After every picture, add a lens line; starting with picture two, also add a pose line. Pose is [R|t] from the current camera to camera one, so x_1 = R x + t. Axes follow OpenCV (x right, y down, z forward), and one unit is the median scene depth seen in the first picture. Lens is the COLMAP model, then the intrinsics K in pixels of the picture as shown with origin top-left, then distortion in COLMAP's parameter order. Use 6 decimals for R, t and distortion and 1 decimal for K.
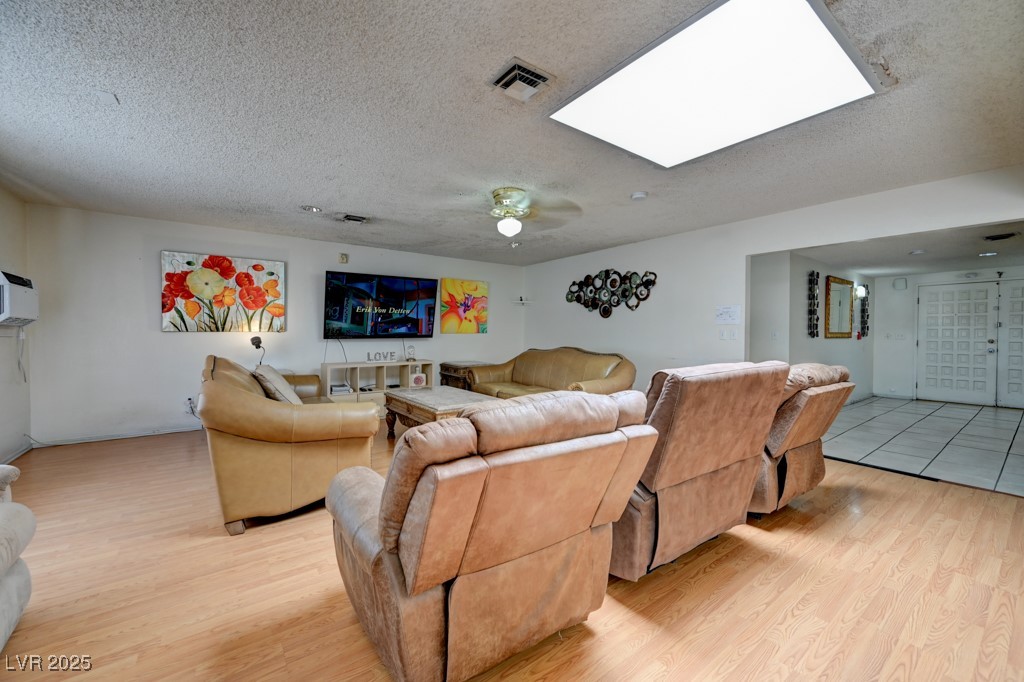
lens RADIAL K [[403.0, 0, 516.1], [0, 403.0, 340.3], [0, 0, 1]] dist [-0.001357, 0.000429]
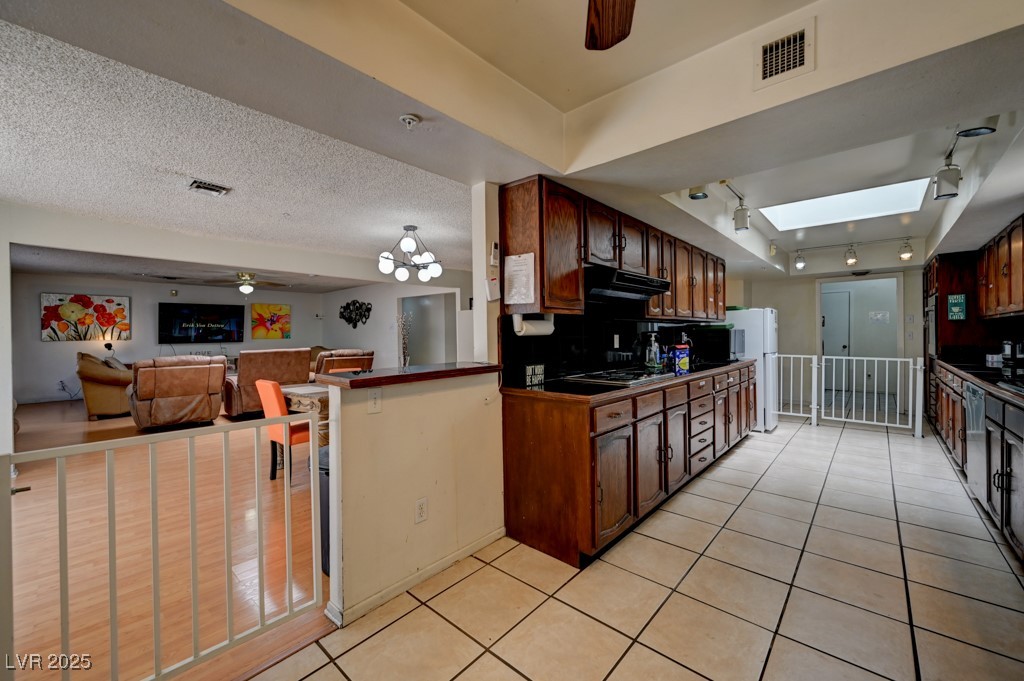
lens RADIAL K [[402.5, 0, 515.4], [0, 402.5, 339.6], [0, 0, 1]] dist [0.000974, -0.000211]
pose [[0.980646, -0.015115, 0.195206, 0.603342], [0.016452, 0.999851, -0.005229, 0.011398], [-0.195098, 0.008339, 0.980748, -0.853351]]
